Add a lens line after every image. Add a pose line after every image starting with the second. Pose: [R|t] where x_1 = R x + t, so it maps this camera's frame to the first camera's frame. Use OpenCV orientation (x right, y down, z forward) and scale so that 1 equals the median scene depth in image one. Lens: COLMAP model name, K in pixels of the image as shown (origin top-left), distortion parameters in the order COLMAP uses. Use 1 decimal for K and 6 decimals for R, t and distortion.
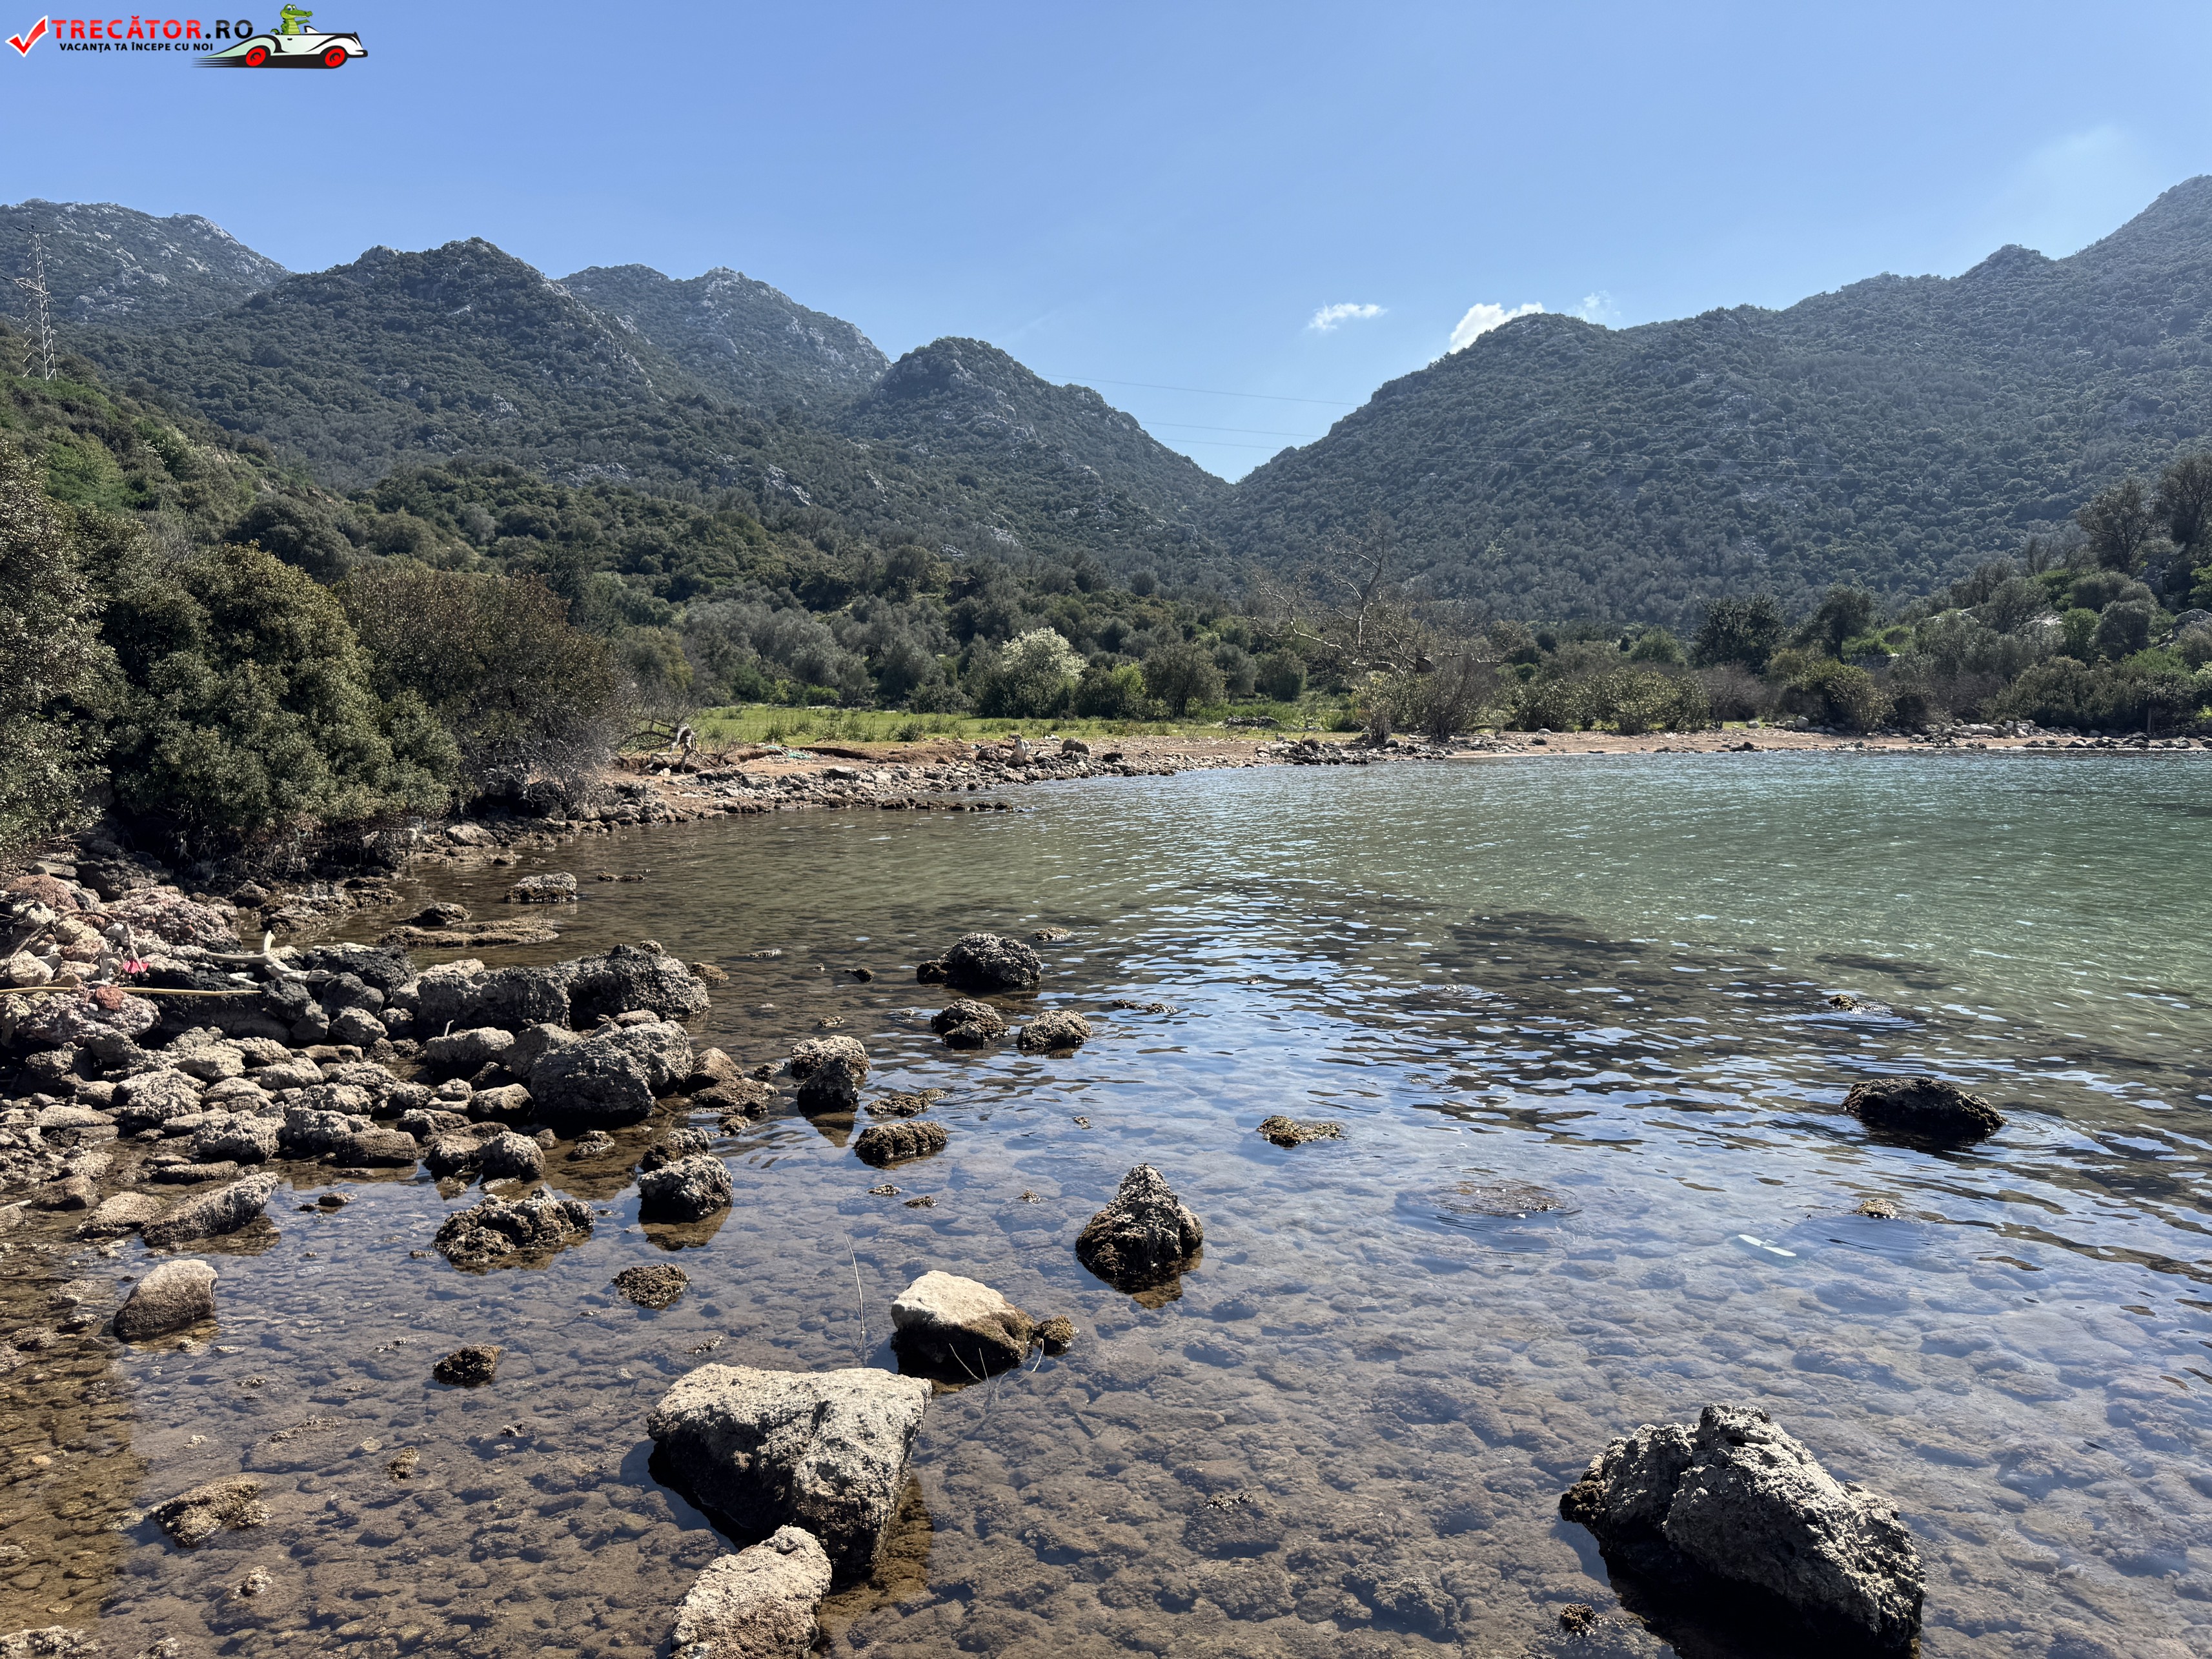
lens RADIAL K [[1700.9, 0, 1095.4], [0, 1700.9, 839.9], [0, 0, 1]] dist [0.071196, -0.117078]
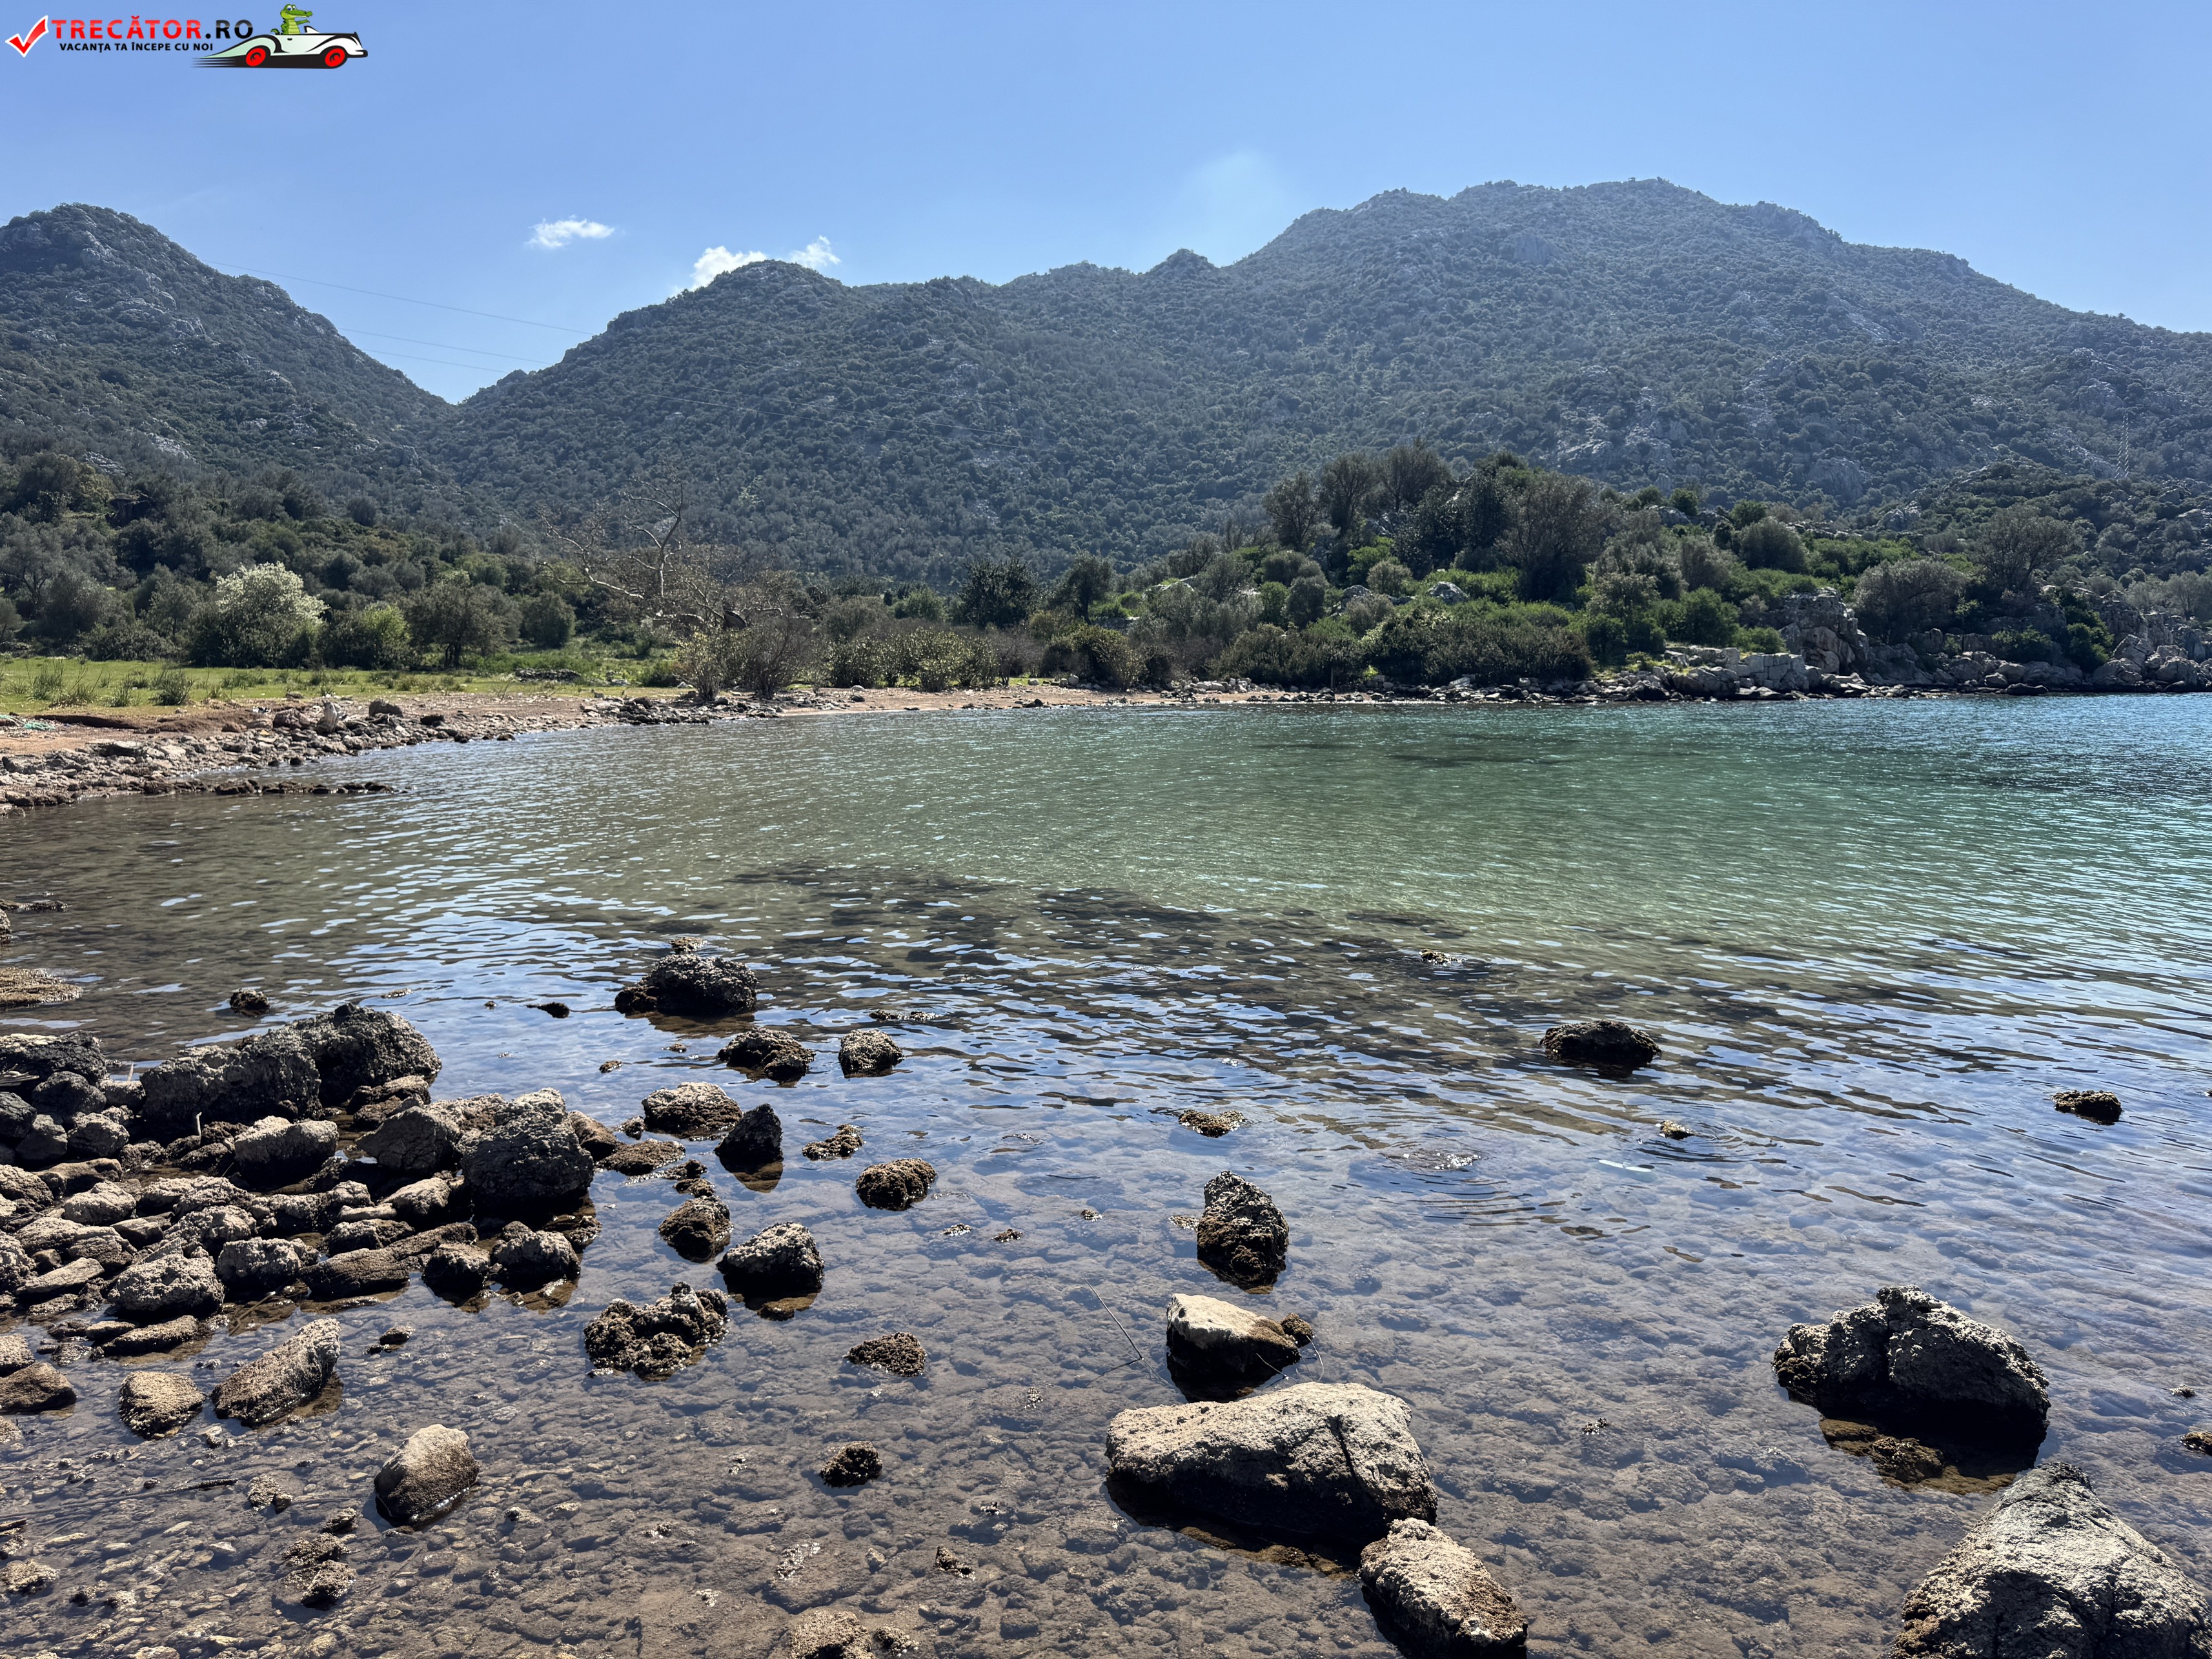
lens RADIAL K [[1700.9, 0, 1178.5], [0, 1700.9, 847.8], [0, 0, 1]] dist [0.071196, -0.117078]
pose [[0.870535, -0.047747, 0.489784, -0.100276], [0.027303, 0.998435, 0.048805, -0.015346], [-0.491348, -0.029114, 0.870477, 0.004424]]
